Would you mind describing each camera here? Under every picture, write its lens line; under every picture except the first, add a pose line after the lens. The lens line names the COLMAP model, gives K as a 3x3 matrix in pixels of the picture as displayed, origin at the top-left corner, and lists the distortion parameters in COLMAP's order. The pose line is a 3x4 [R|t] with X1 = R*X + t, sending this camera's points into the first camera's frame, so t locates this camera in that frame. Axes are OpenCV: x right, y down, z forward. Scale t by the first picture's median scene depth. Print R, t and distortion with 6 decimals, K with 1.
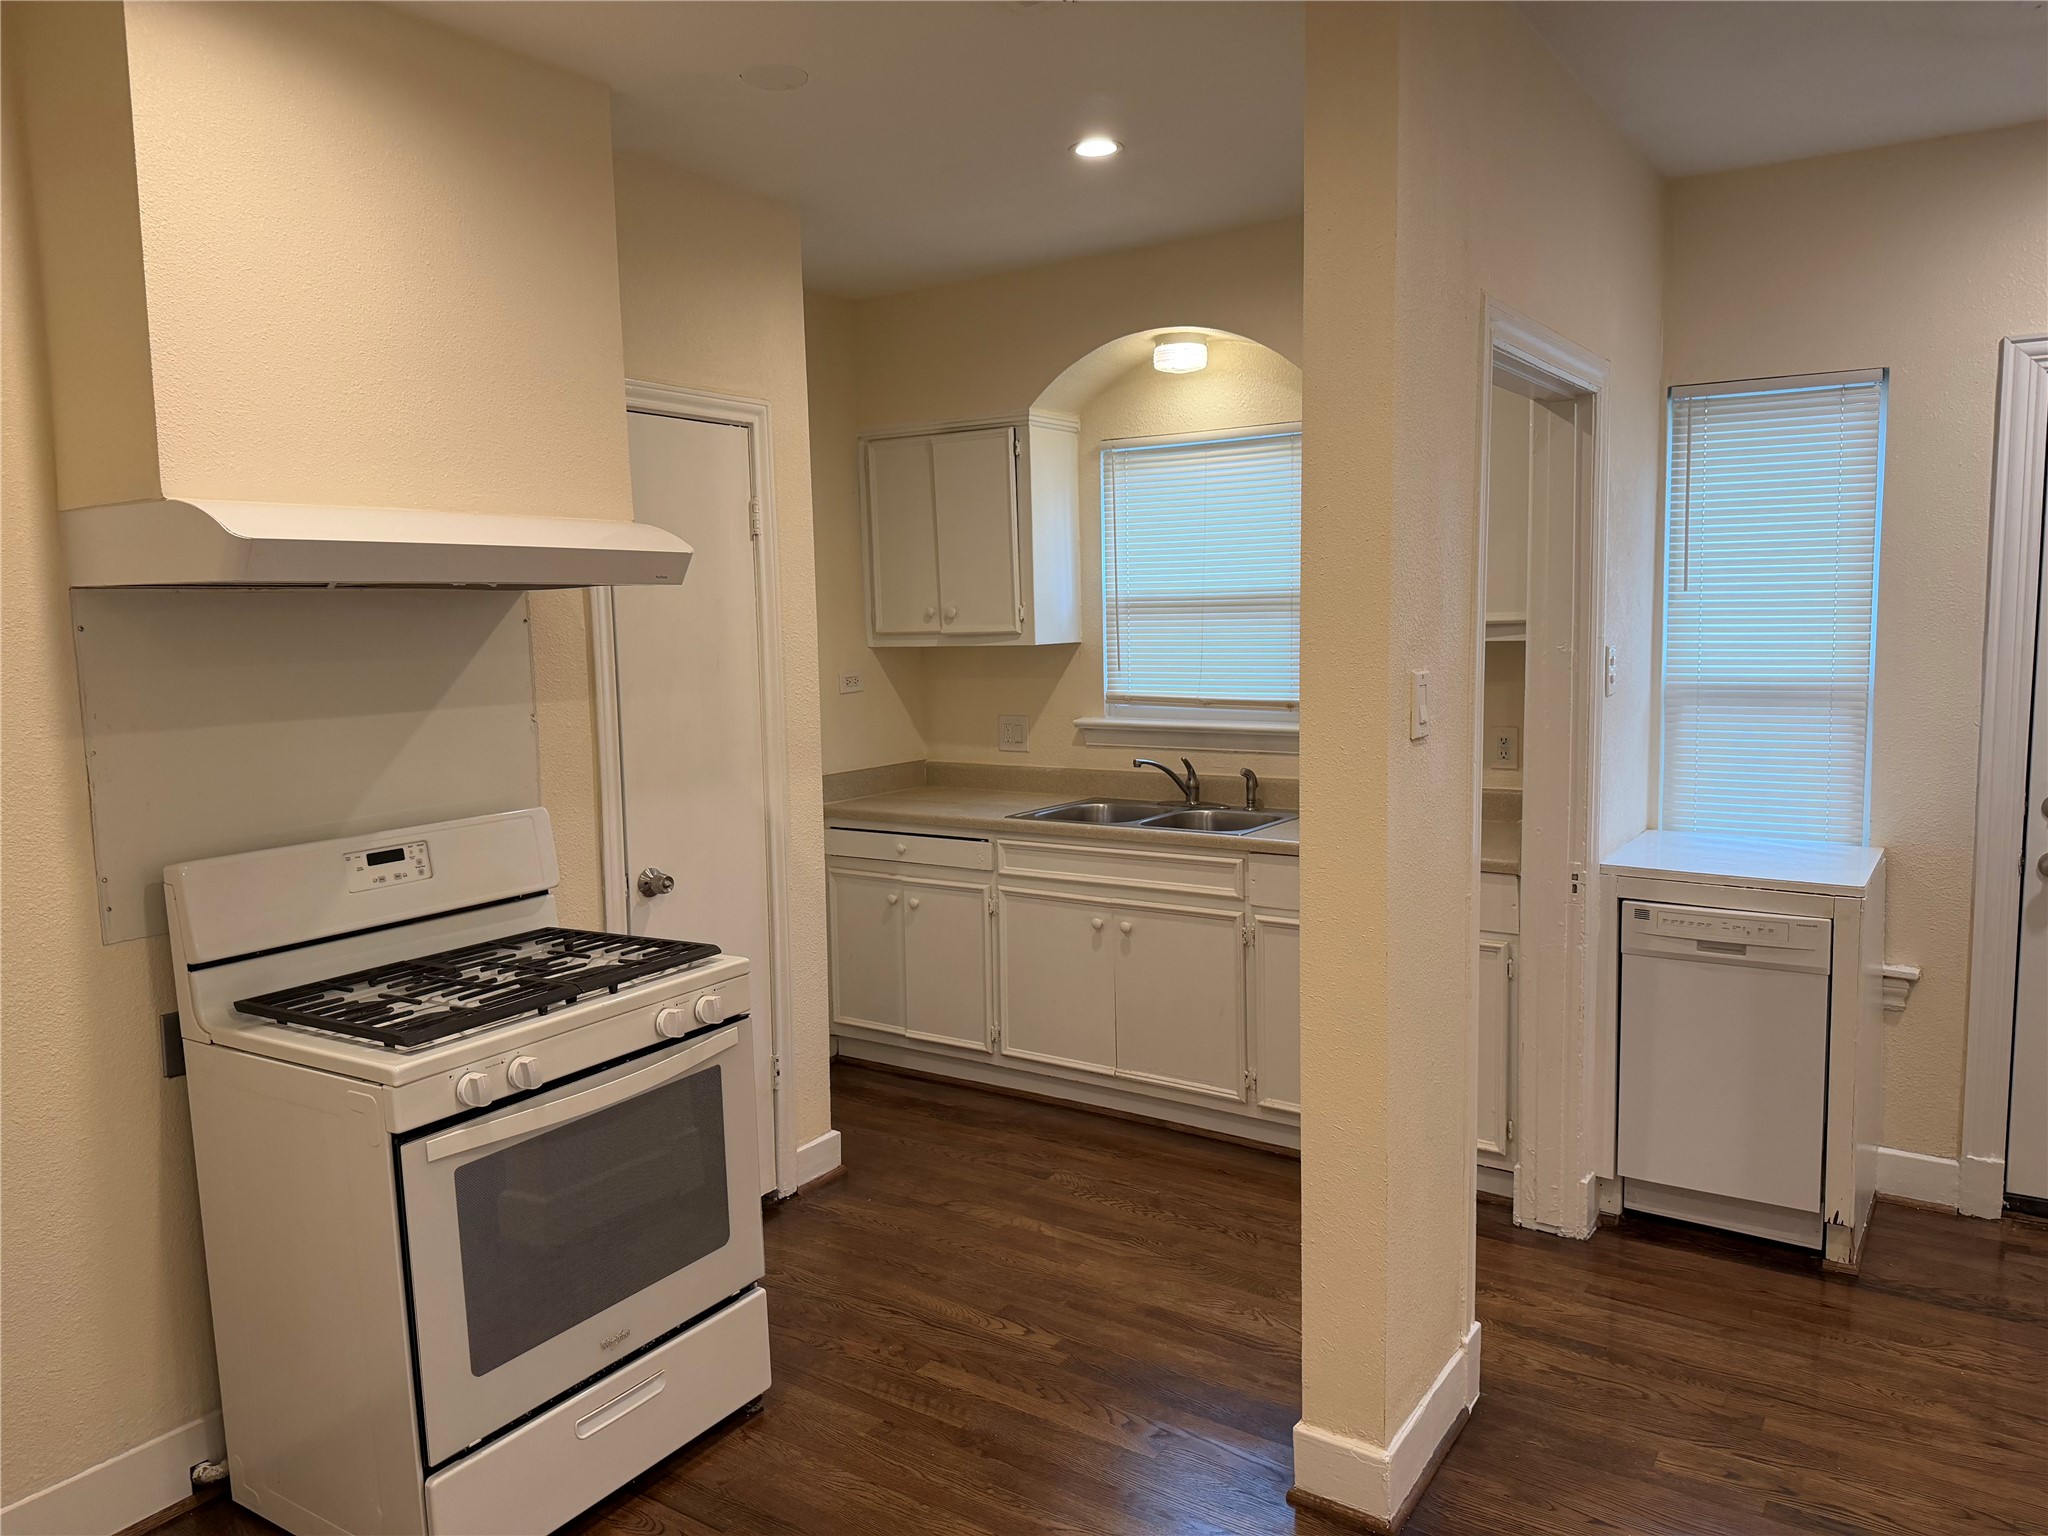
lens RADIAL K [[1438.9, 0, 1012.9], [0, 1438.9, 768.8], [0, 0, 1]] dist [0.040170, -0.065142]
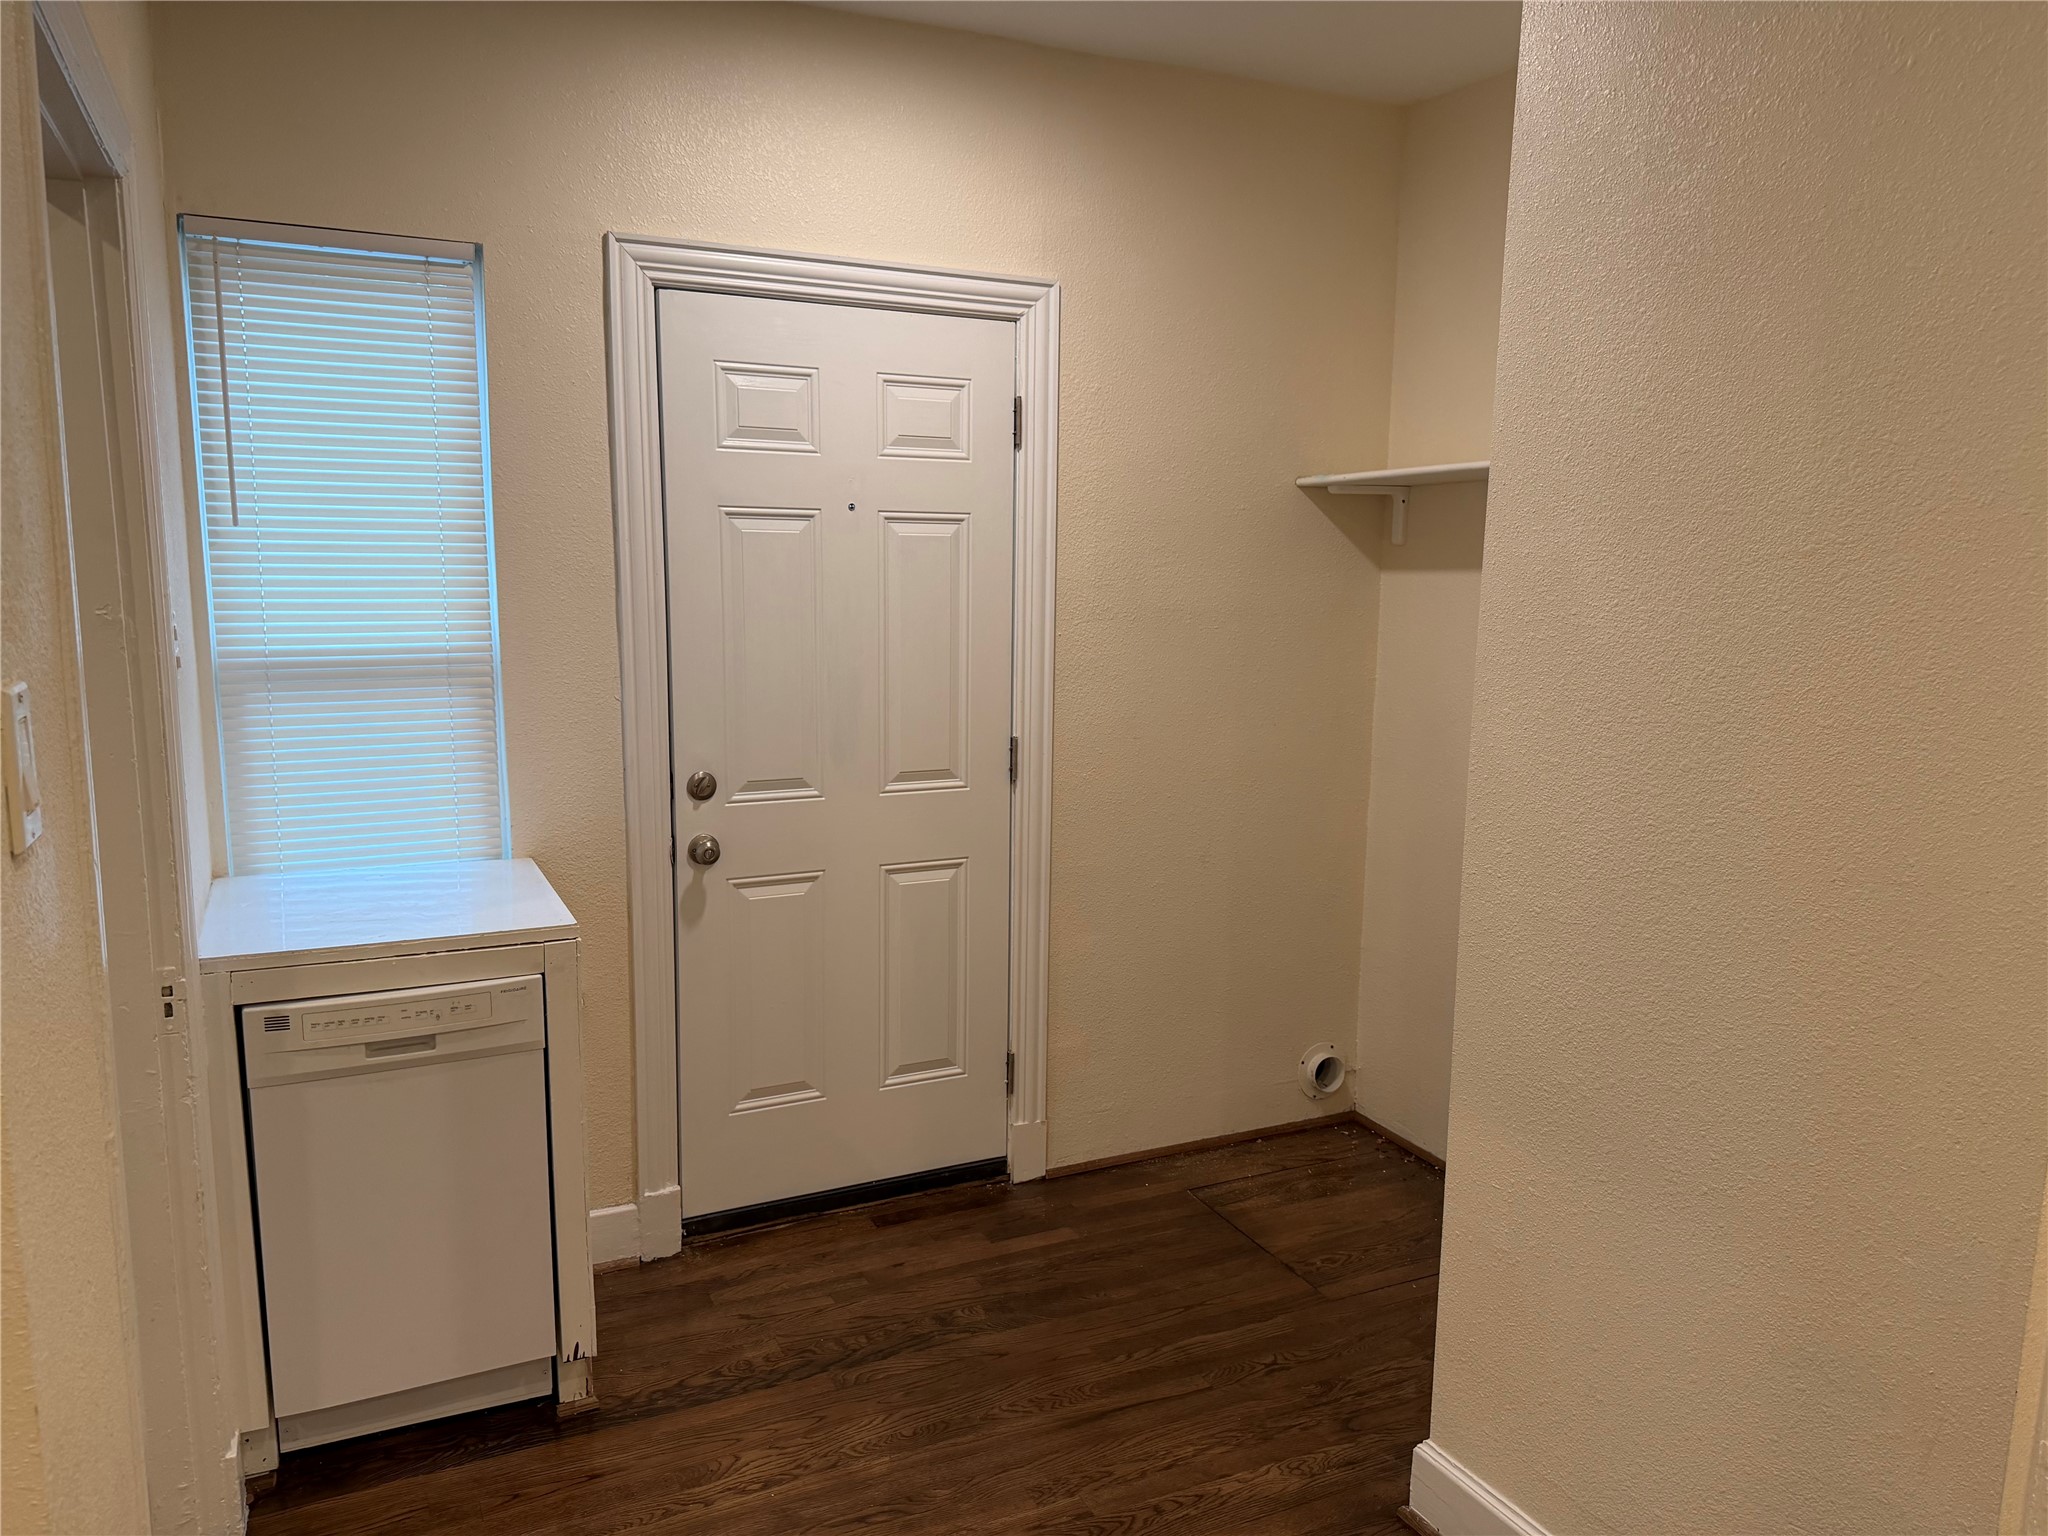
lens RADIAL K [[1438.9, 0, 1012.9], [0, 1438.9, 768.8], [0, 0, 1]] dist [0.040170, -0.065142]
pose [[0.493249, -0.104069, 0.863640, 0.049670], [0.076433, 0.994163, 0.076144, -0.037031], [-0.866524, 0.028452, 0.498325, 0.388517]]
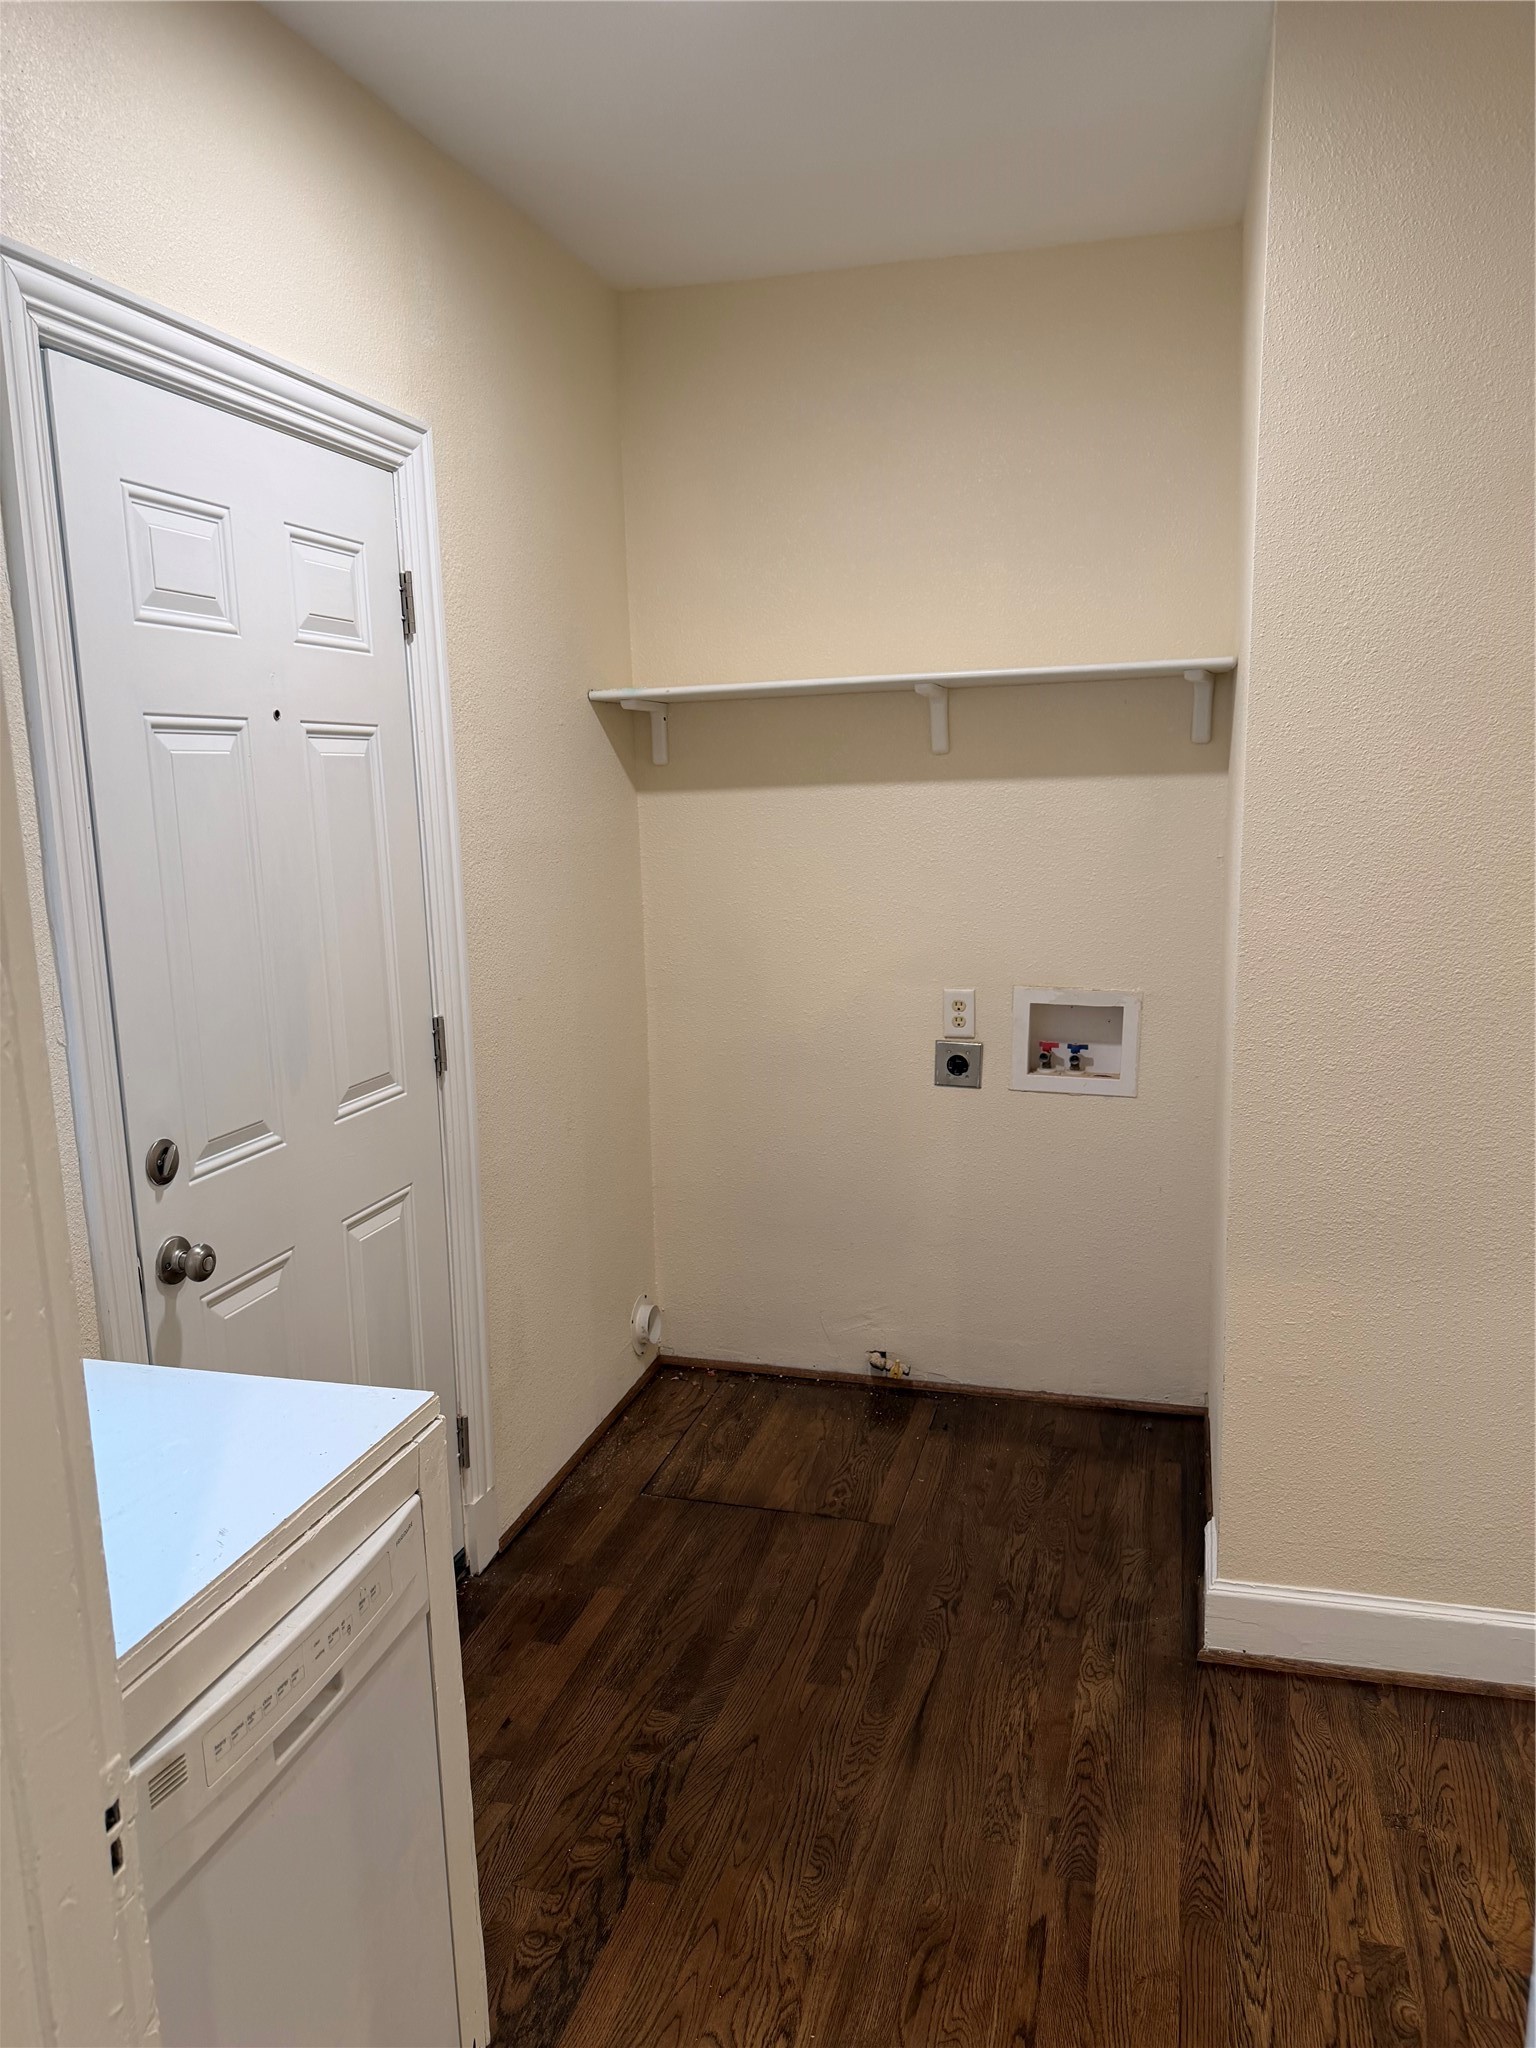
lens RADIAL K [[1438.9, 0, 804.3], [0, 1438.9, 1034.3], [0, 0, 1]] dist [0.040170, -0.065142]
pose [[-0.330730, -0.138612, 0.933491, 0.122812], [0.138016, 0.971415, 0.193141, -0.096414], [-0.933579, 0.192714, -0.302145, 0.935225]]
